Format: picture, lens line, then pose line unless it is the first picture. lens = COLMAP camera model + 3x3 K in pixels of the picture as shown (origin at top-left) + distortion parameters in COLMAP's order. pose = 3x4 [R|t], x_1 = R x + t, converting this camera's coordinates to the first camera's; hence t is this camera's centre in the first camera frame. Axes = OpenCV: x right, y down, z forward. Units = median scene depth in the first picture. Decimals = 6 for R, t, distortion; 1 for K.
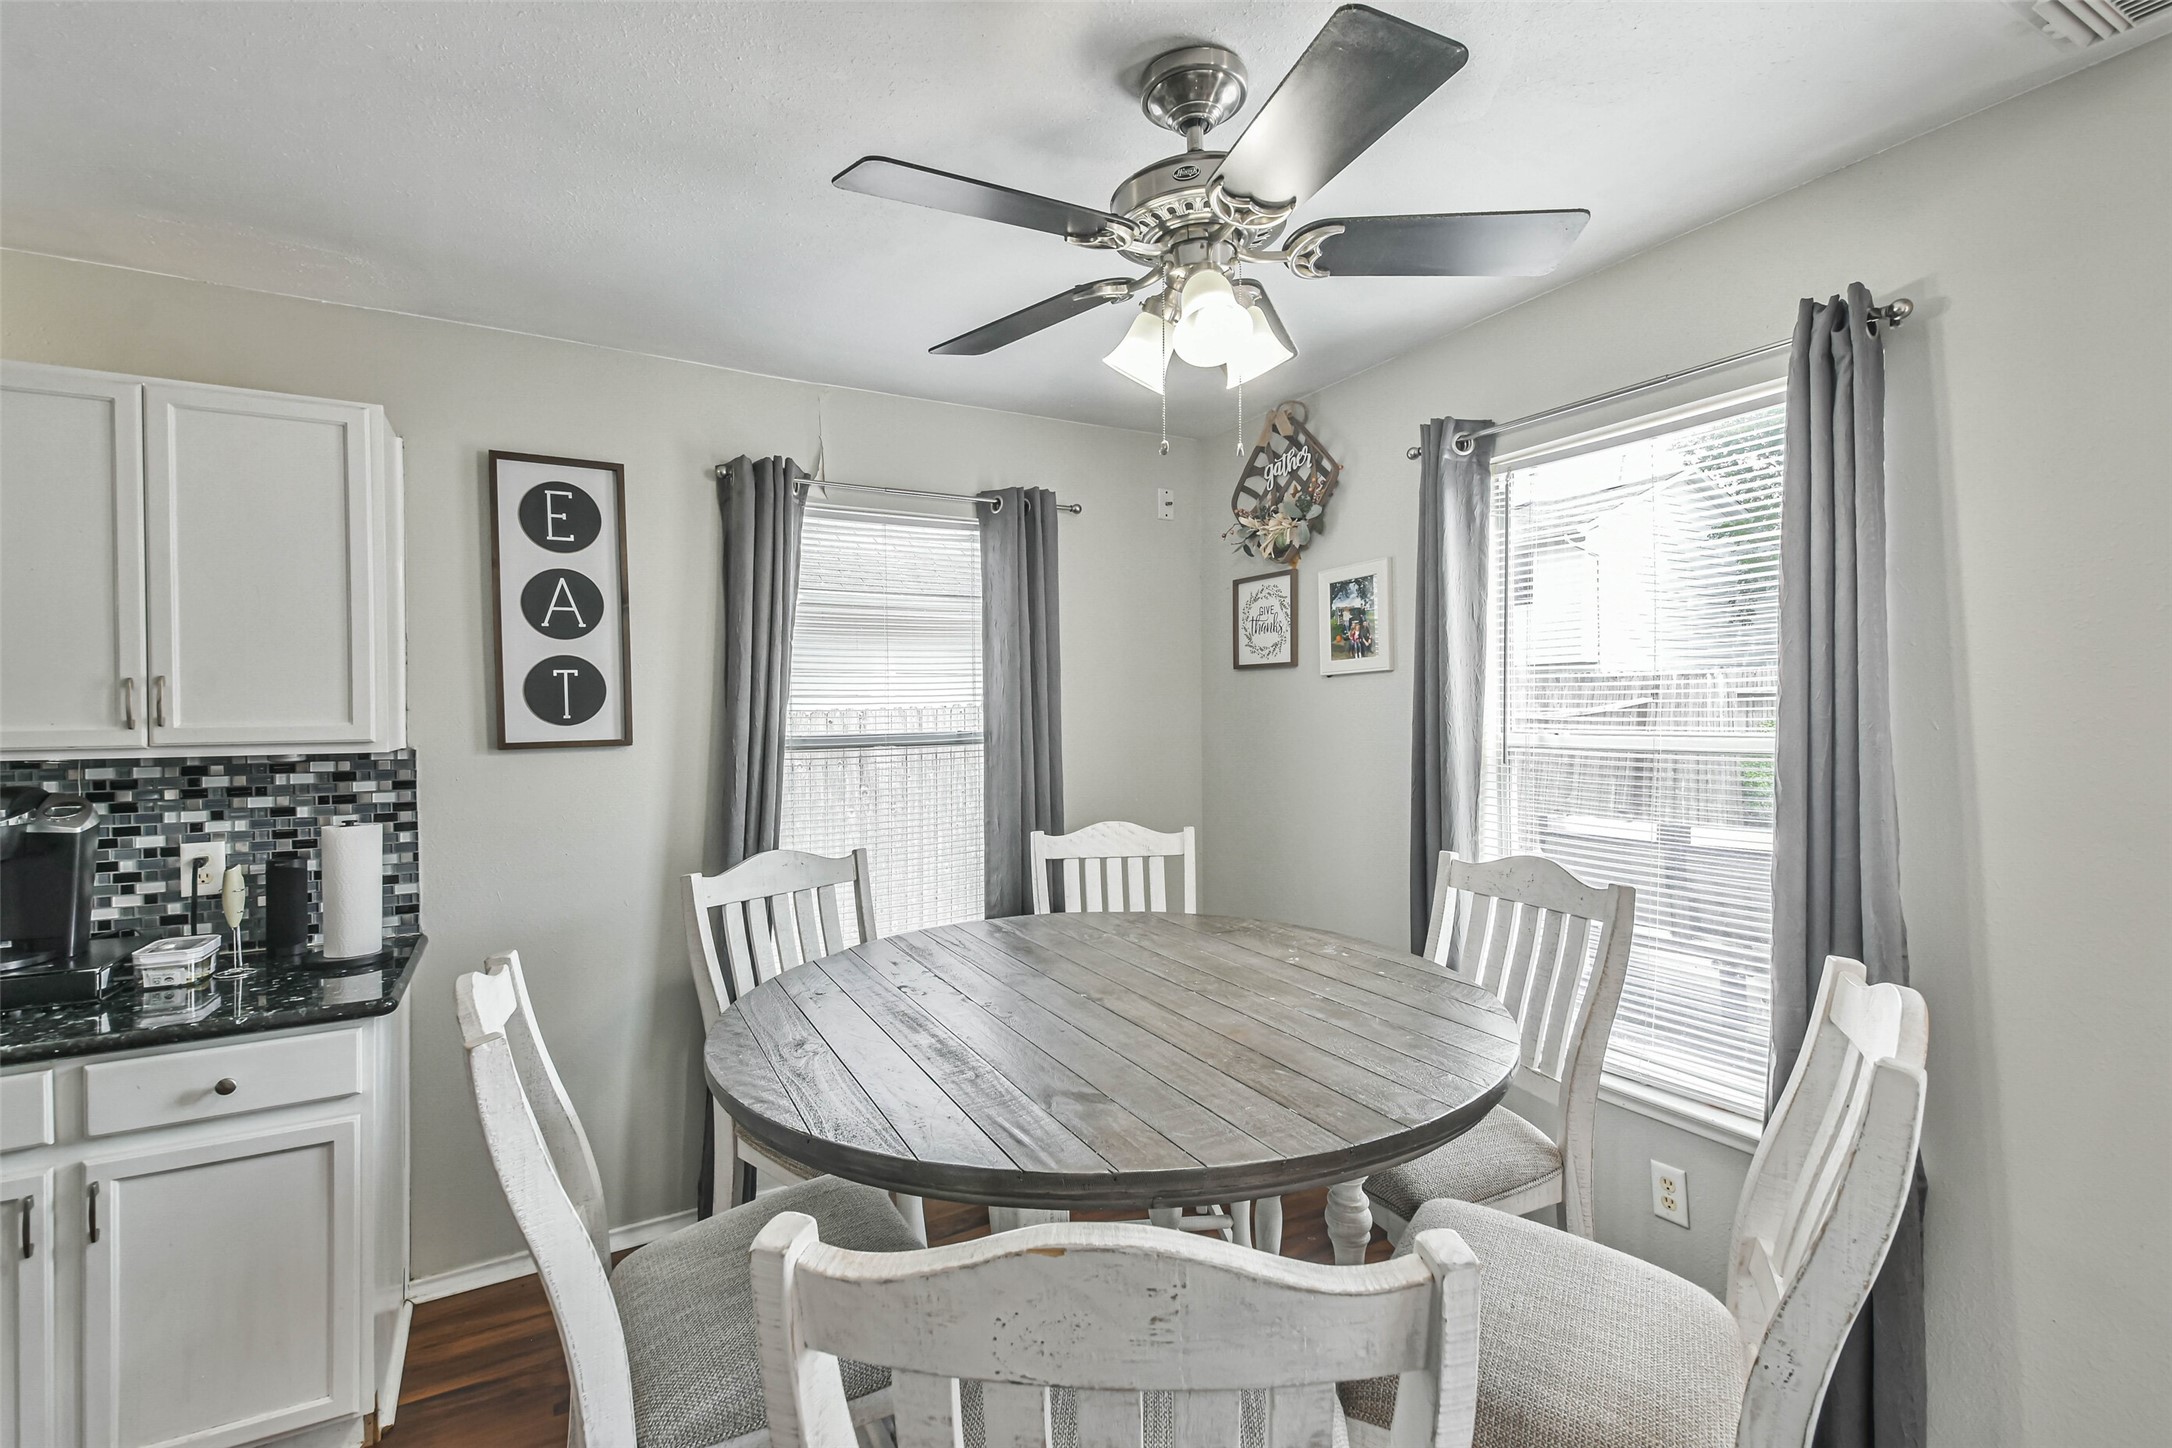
lens RADIAL K [[958.8, 0, 1075.5], [0, 958.8, 715.4], [0, 0, 1]] dist [0.038816, -0.013674]
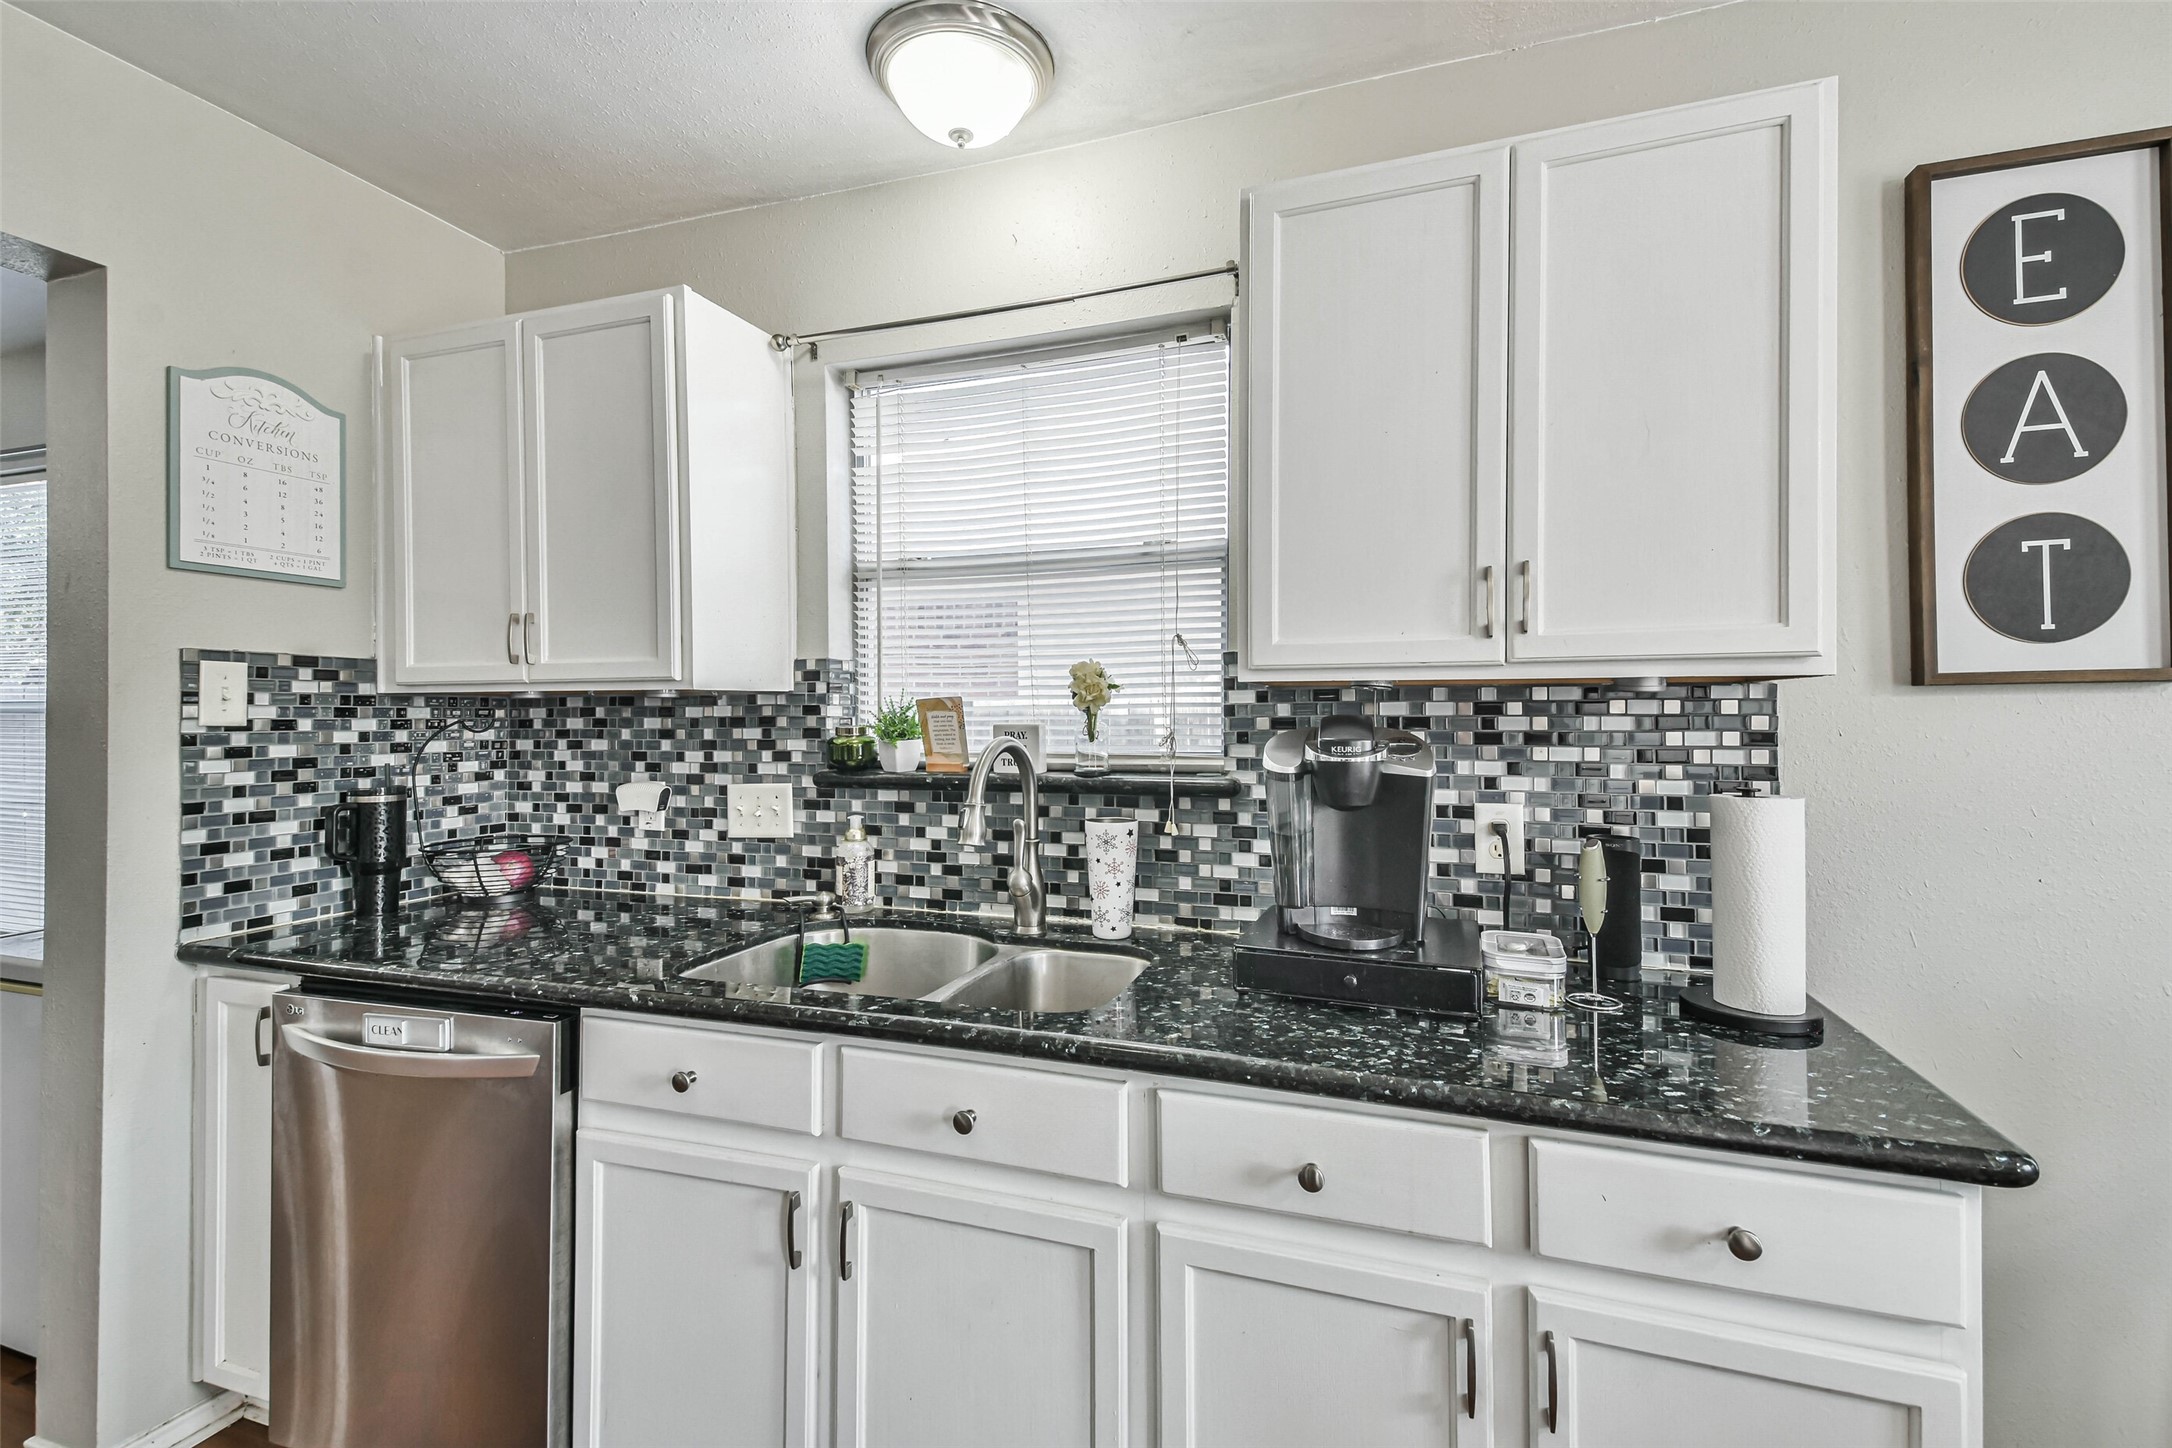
lens RADIAL K [[958.8, 0, 1091.6], [0, 958.8, 707.7], [0, 0, 1]] dist [0.038816, -0.013674]
pose [[0.659424, 0.003075, -0.751765, -0.550235], [-0.005682, 0.999983, -0.000894, 0.059708], [0.751750, 0.004861, 0.659430, 0.279479]]
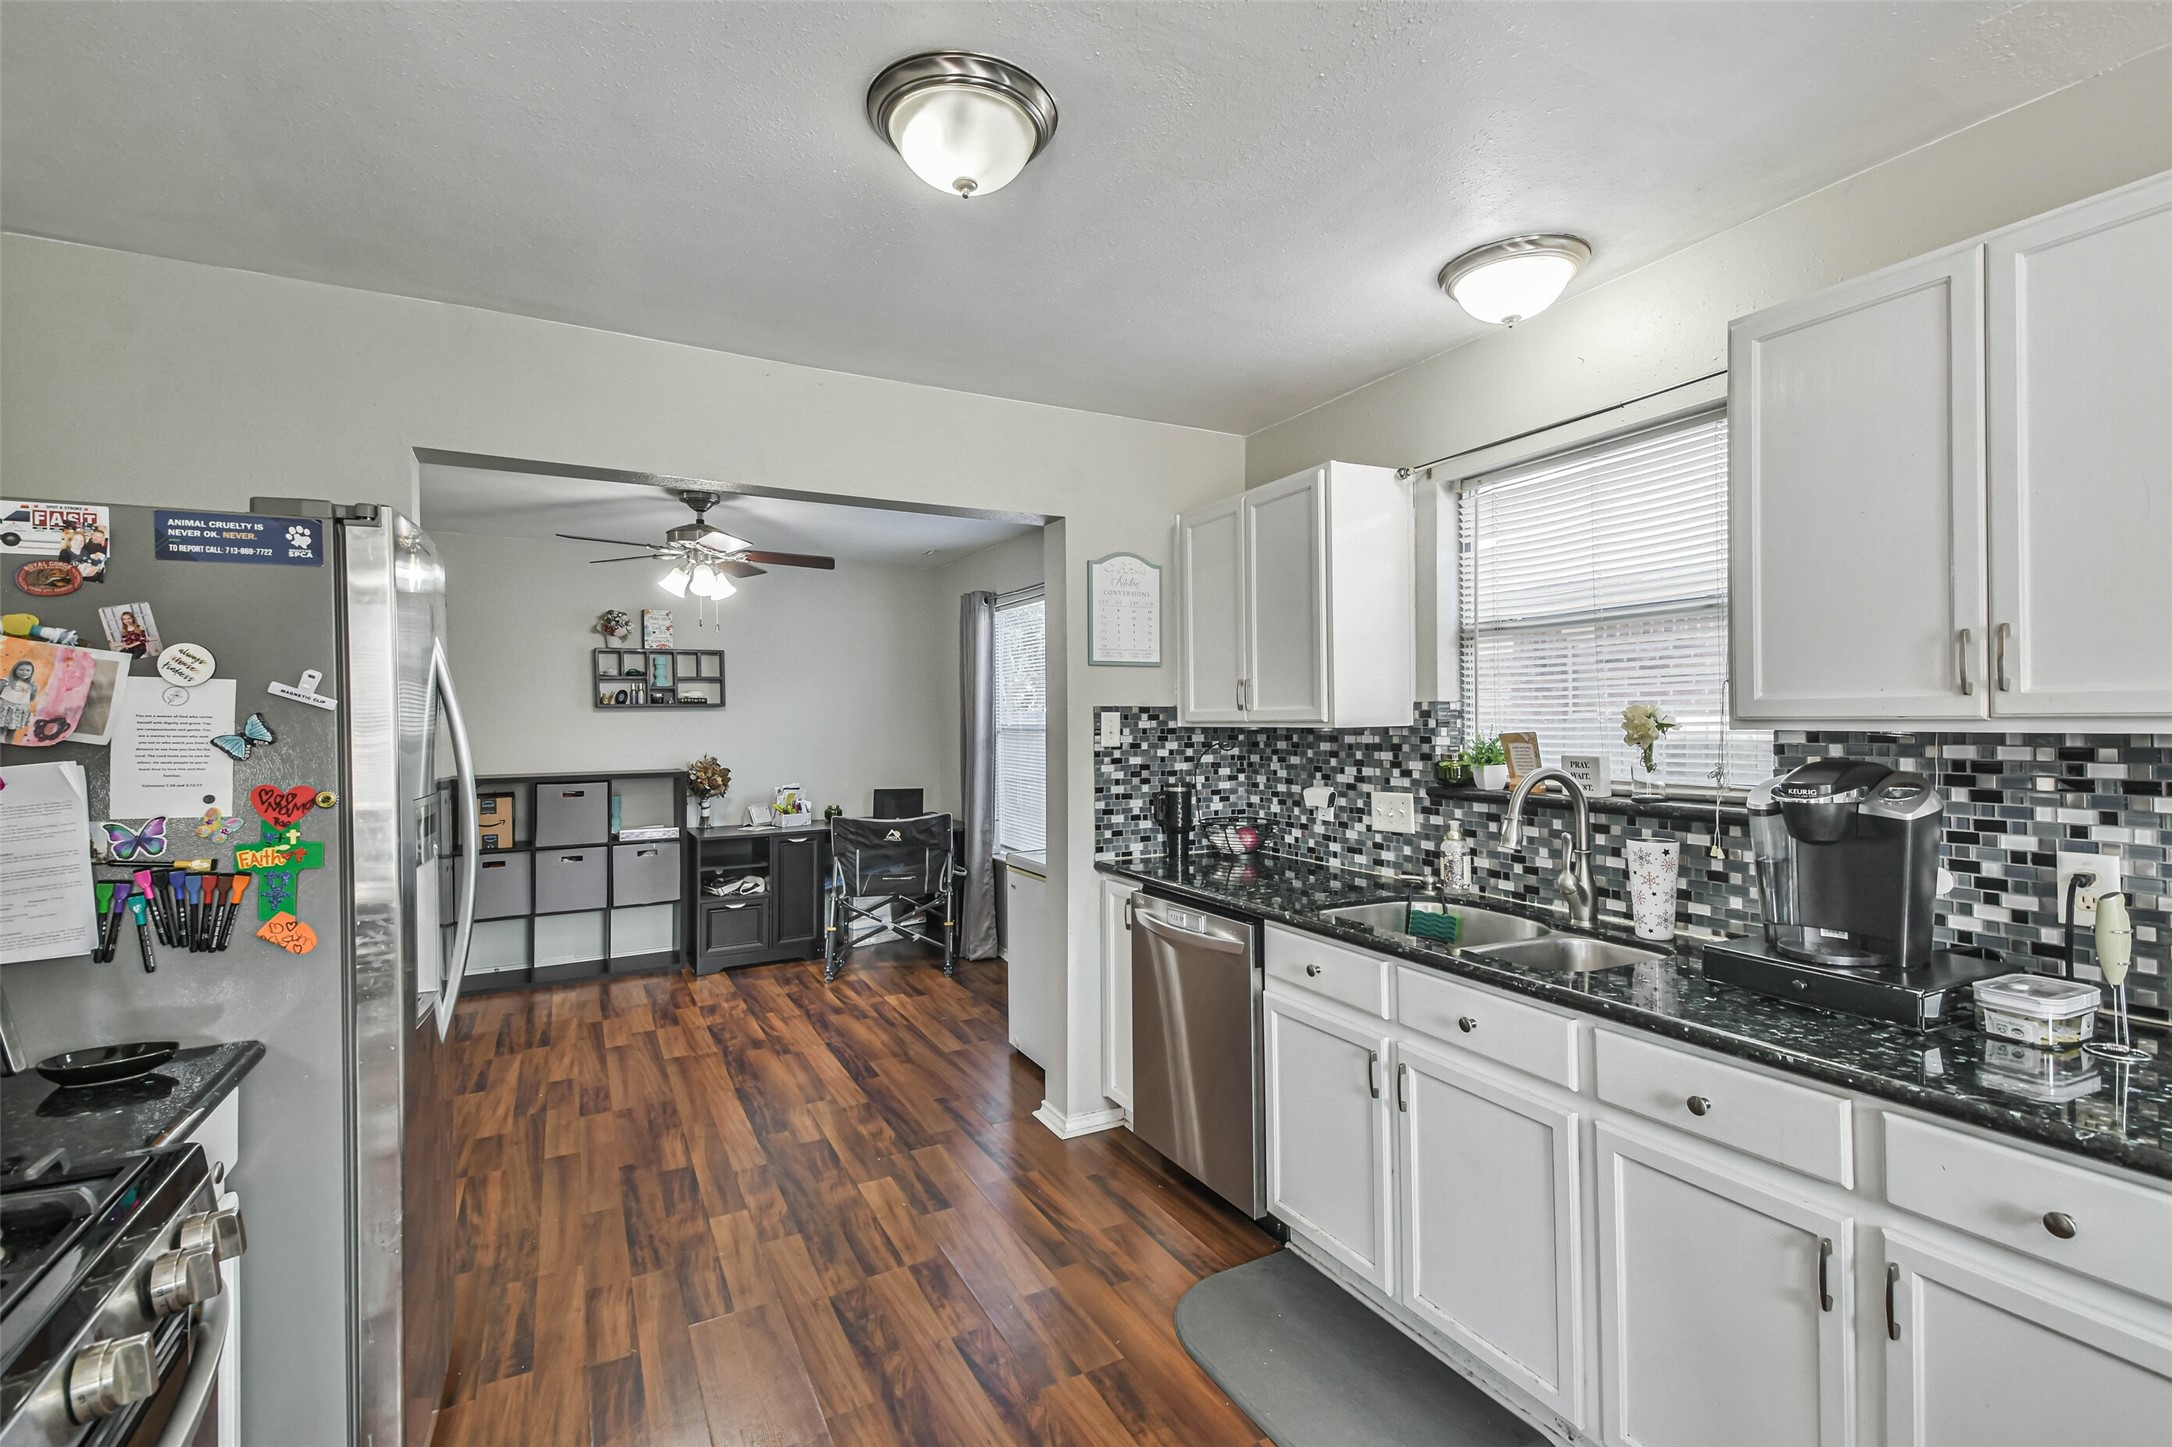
lens RADIAL K [[958.8, 0, 1097.9], [0, 958.8, 714.1], [0, 0, 1]] dist [0.038816, -0.013674]
pose [[-0.025198, 0.005128, -0.999669, -0.147864], [0.004890, 0.999976, 0.005007, 0.019487], [0.999671, -0.004763, -0.025222, 0.292083]]
